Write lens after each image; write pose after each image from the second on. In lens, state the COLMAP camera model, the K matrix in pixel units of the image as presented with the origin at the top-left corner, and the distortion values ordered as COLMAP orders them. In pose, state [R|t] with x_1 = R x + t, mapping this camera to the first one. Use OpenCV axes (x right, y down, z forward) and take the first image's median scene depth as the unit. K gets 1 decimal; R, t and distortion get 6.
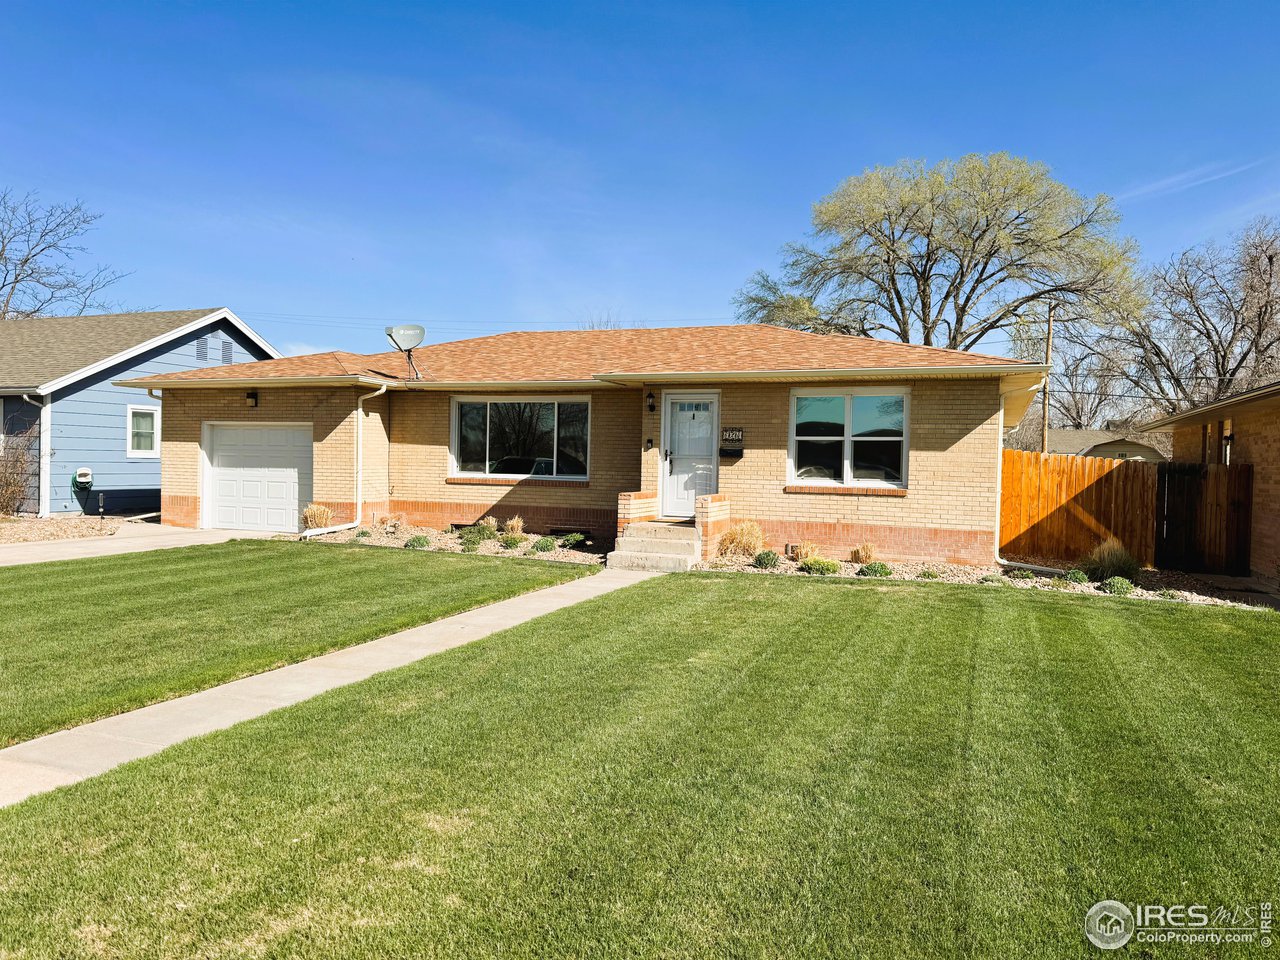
lens RADIAL K [[898.2, 0, 639.2], [0, 898.2, 477.9], [0, 0, 1]] dist [0.075759, -0.104574]
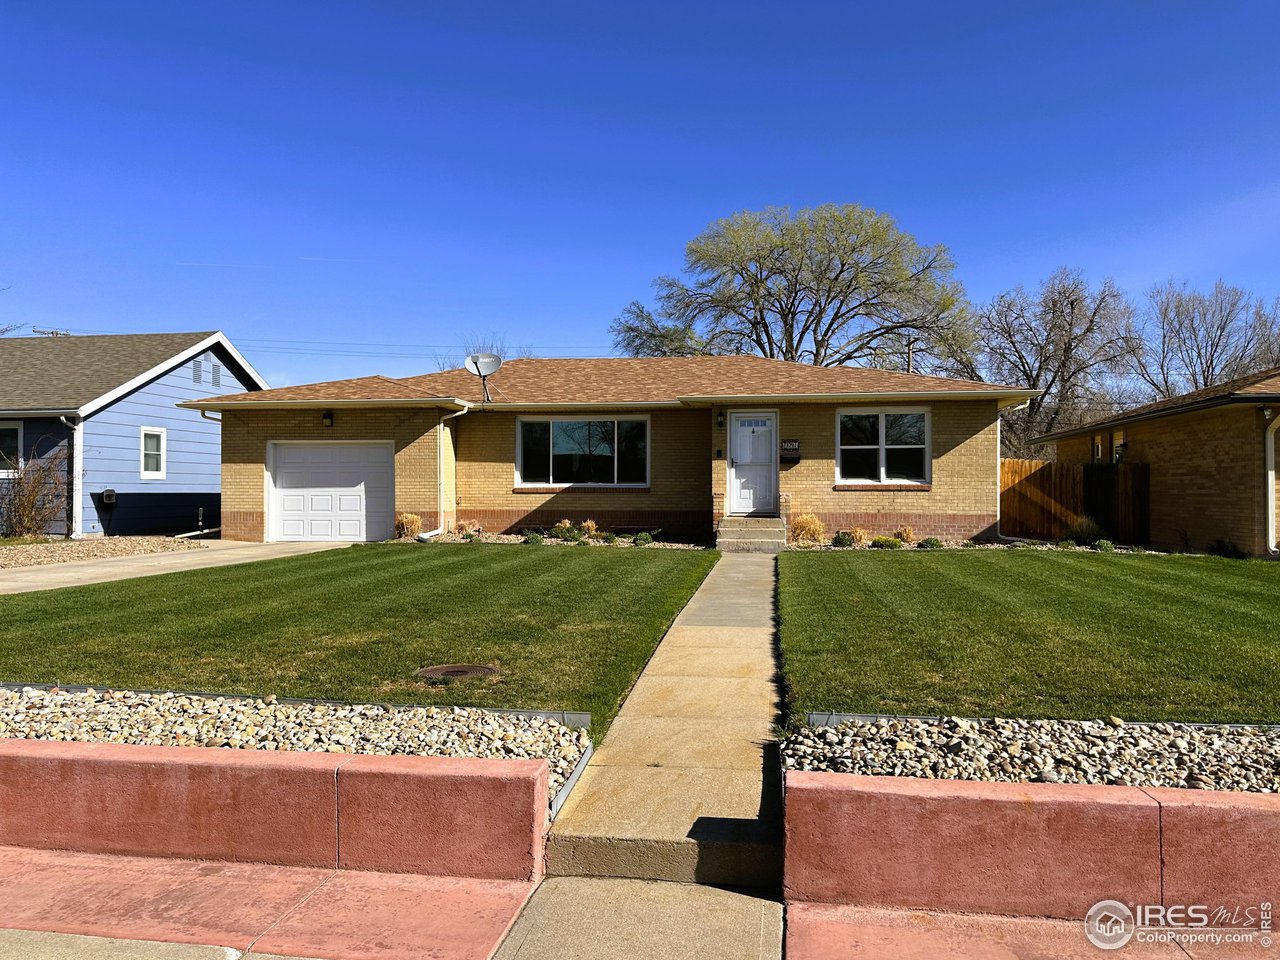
lens RADIAL K [[910.9, 0, 640.7], [0, 910.9, 498.4], [0, 0, 1]] dist [0.056614, -0.000989]
pose [[0.975960, -0.021920, 0.216845, -0.307180], [0.023410, 0.999717, -0.004301, 0.021462], [-0.216689, 0.009274, 0.976197, -0.154246]]
